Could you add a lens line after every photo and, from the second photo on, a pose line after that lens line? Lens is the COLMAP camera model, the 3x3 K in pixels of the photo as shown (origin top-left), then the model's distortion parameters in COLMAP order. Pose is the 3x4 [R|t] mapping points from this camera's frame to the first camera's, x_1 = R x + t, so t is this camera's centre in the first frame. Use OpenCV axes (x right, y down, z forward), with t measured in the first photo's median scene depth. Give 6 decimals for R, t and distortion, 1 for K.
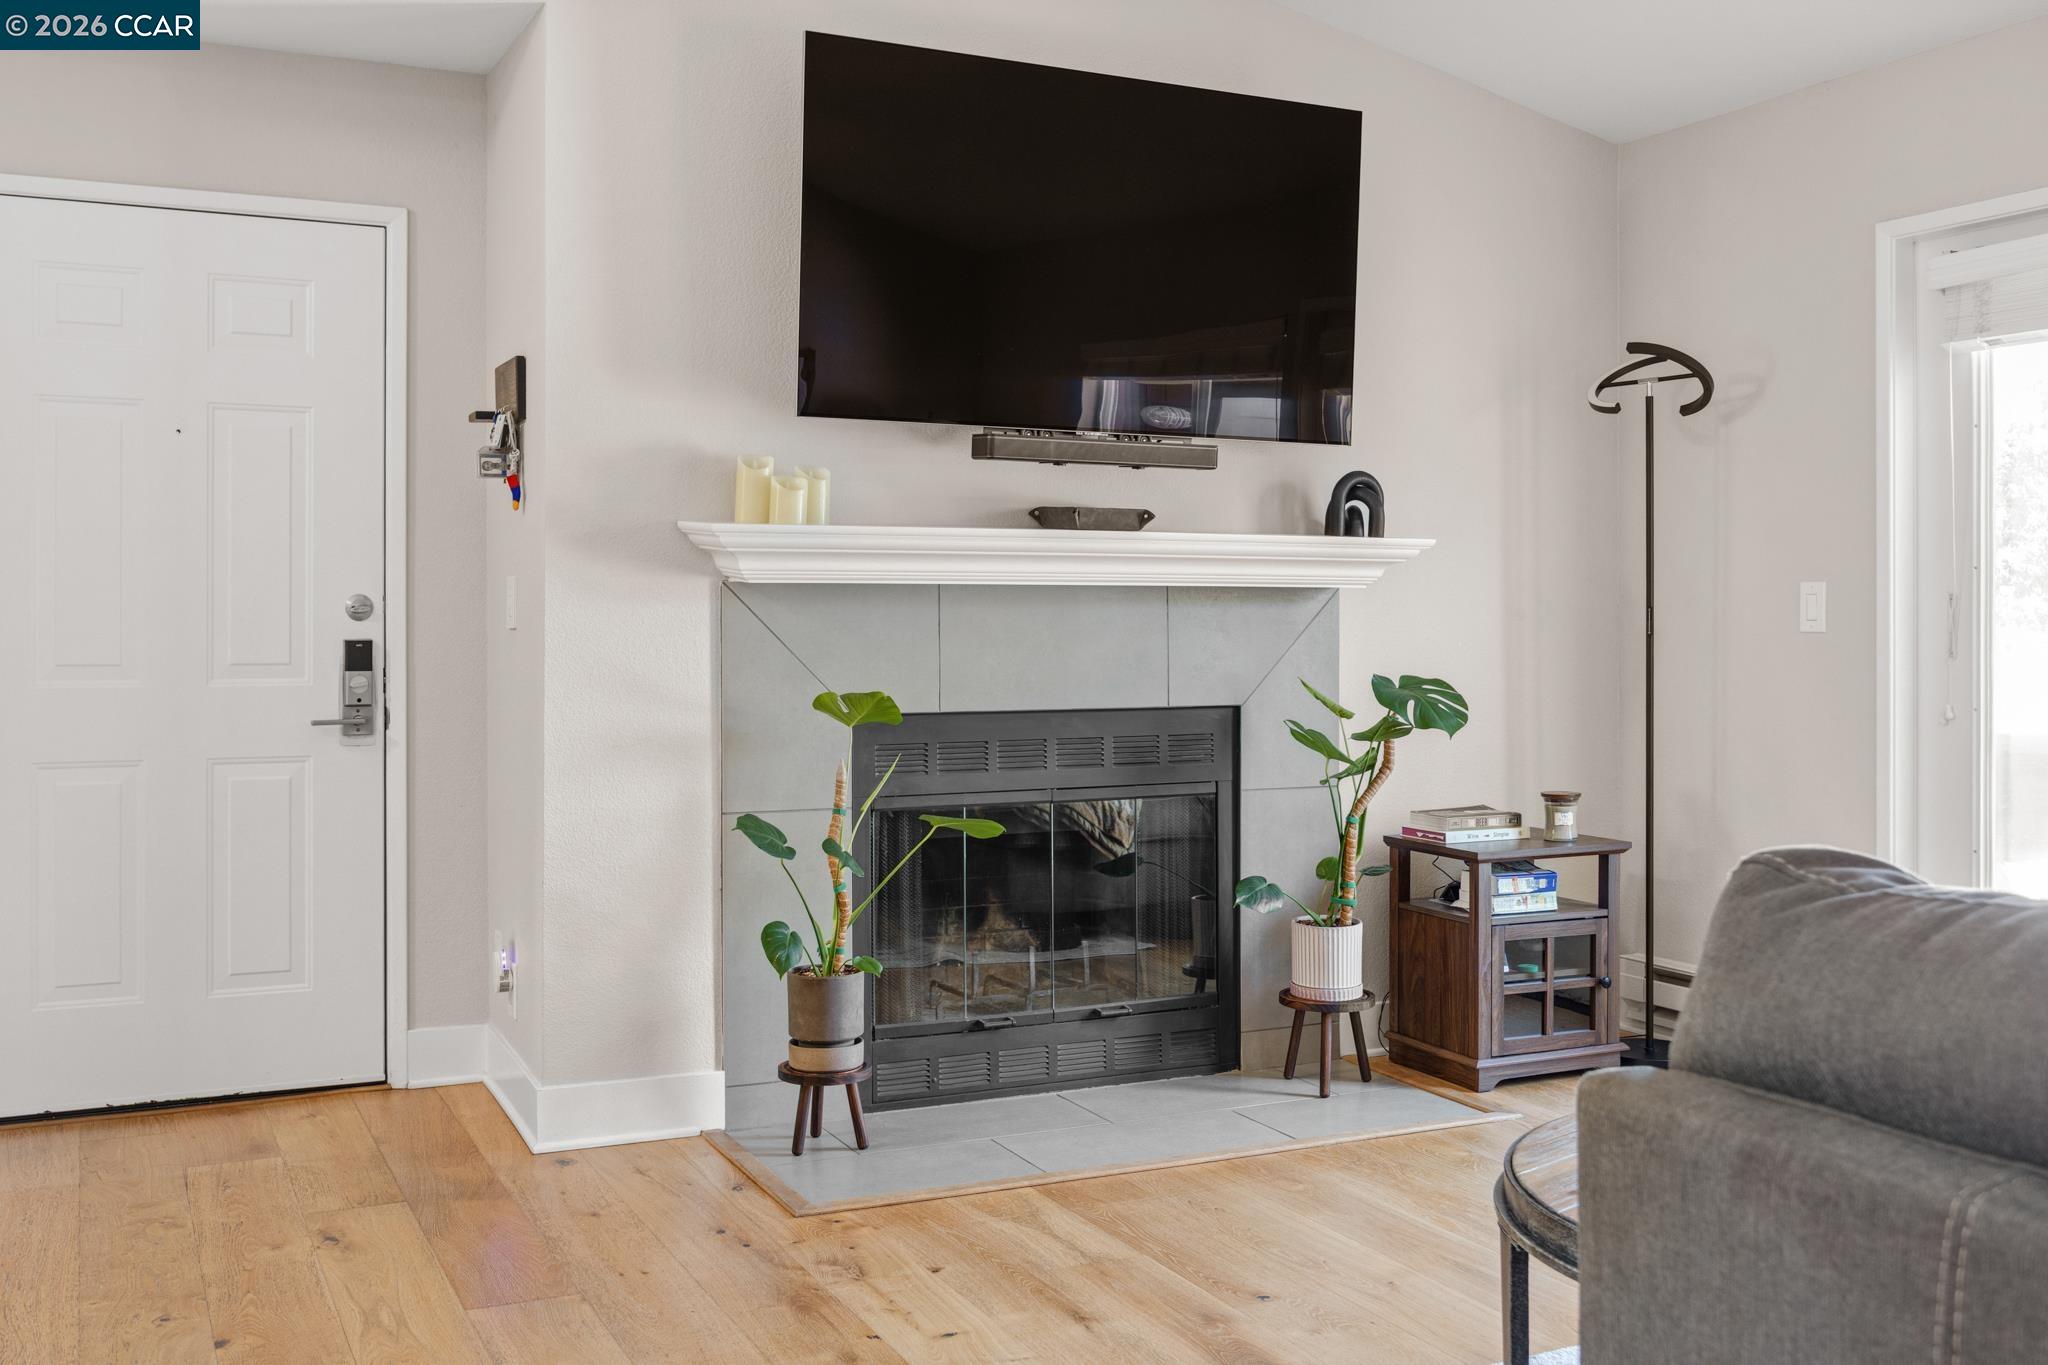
lens RADIAL K [[1984.0, 0, 1028.6], [0, 1984.0, 631.1], [0, 0, 1]] dist [-0.003669, 0.007965]
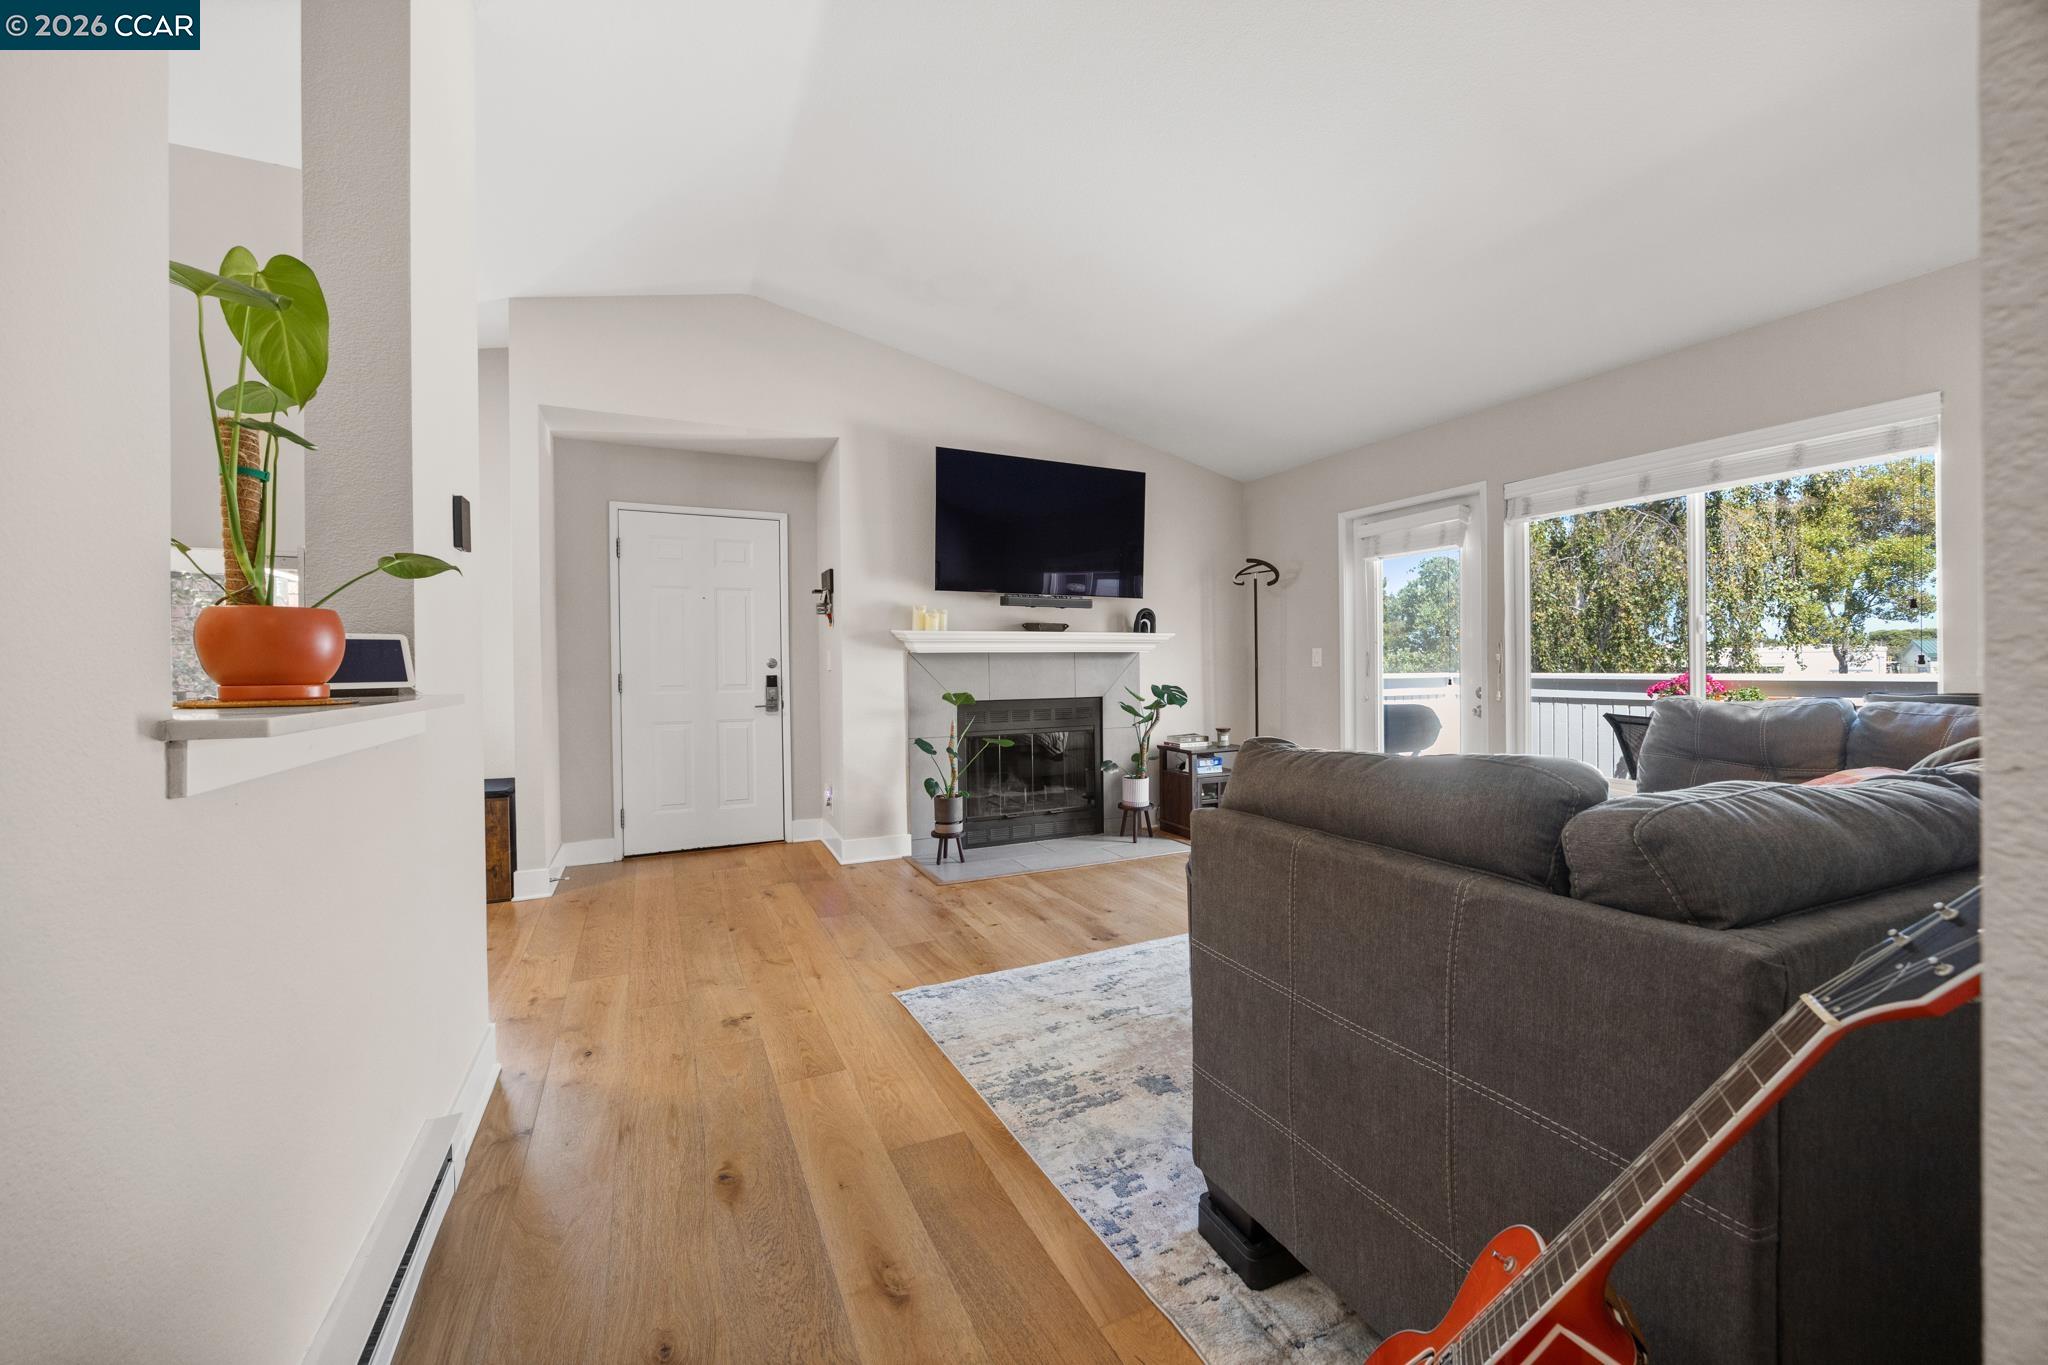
lens RADIAL K [[794.2, 0, 1024.0], [0, 794.2, 682.5], [0, 0, 1]] dist [0.000439, -0.000014]
pose [[0.999939, -0.010375, -0.003766, 0.005943], [0.010436, 0.999811, 0.016396, -0.000167], [0.003595, -0.016434, 0.999858, -0.071053]]
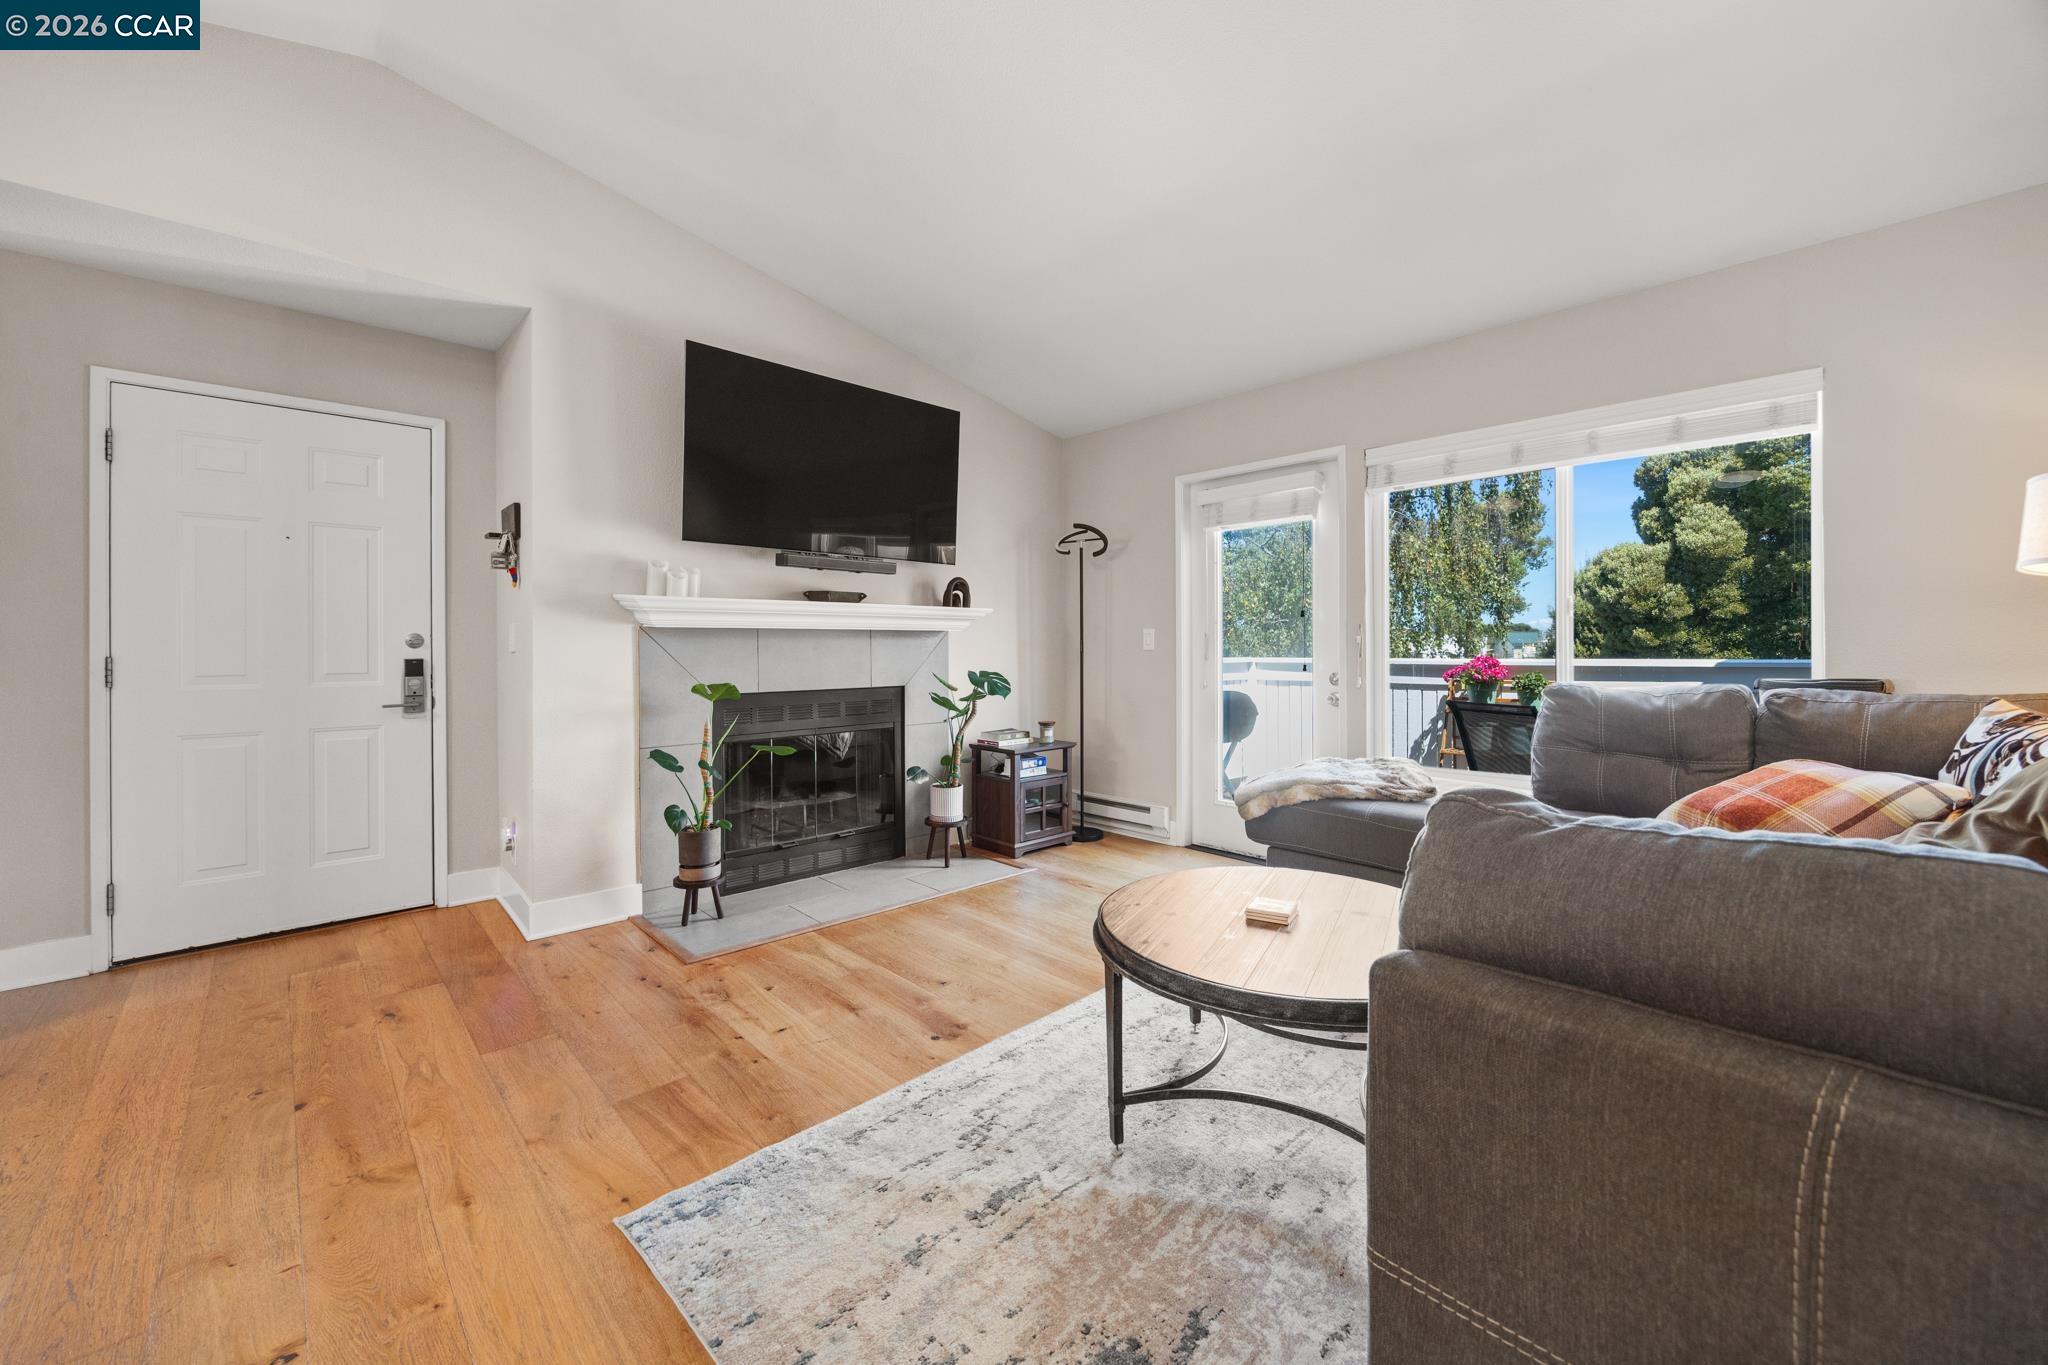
lens RADIAL K [[796.9, 0, 1025.3], [0, 796.9, 649.2], [0, 0, 1]] dist [-0.002566, -0.000223]
pose [[0.951633, -0.005564, 0.307188, -0.035406], [0.006566, 0.999976, -0.002227, 0.000847], [-0.307168, 0.004137, 0.951646, 0.154455]]
